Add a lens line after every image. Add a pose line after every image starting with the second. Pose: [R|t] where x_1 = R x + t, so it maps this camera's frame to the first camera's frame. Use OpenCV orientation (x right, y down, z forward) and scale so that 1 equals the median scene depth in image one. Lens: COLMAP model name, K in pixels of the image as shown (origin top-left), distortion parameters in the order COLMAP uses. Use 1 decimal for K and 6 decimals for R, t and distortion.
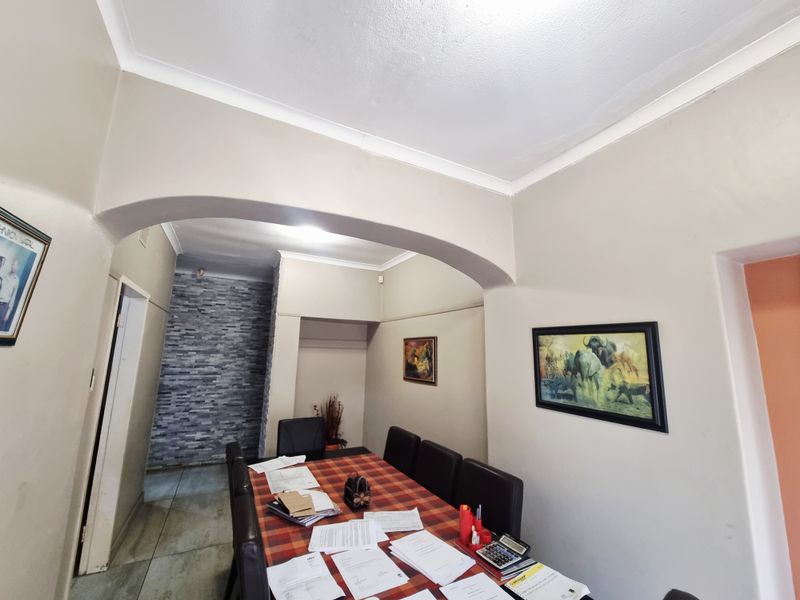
lens RADIAL K [[328.7, 0, 402.9], [0, 328.7, 299.8], [0, 0, 1]] dist [-0.003241, -0.001266]
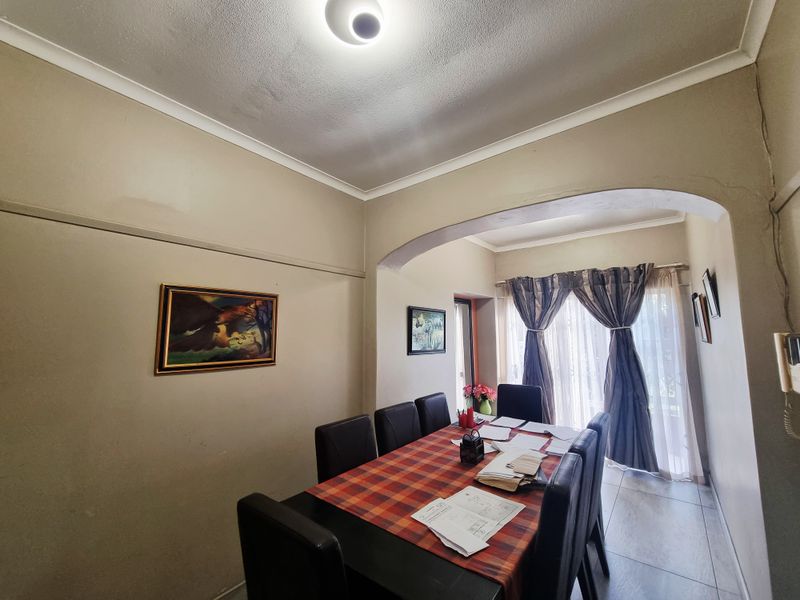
lens RADIAL K [[328.7, 0, 399.8], [0, 328.7, 296.3], [0, 0, 1]] dist [-0.003241, -0.001266]
pose [[-0.388866, 0.072769, 0.918416, -0.684577], [-0.163038, 0.975706, -0.146340, 0.186403], [-0.906754, -0.206644, -0.367555, 1.094326]]
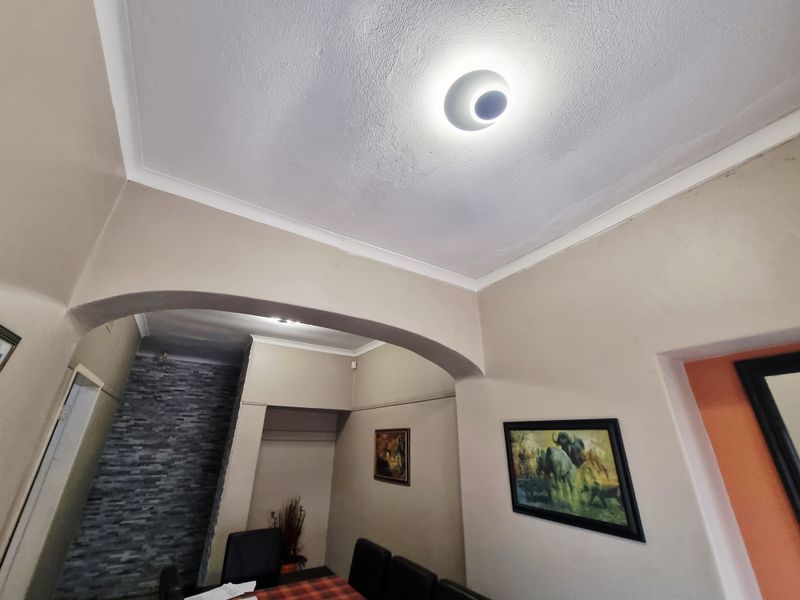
lens RADIAL K [[328.7, 0, 401.9], [0, 328.7, 294.0], [0, 0, 1]] dist [-0.003241, -0.001266]
pose [[0.997233, 0.021101, 0.071283, 0.003468], [-0.002070, 0.966380, -0.257110, -0.023511], [-0.074311, 0.256251, 0.963750, -0.030251]]
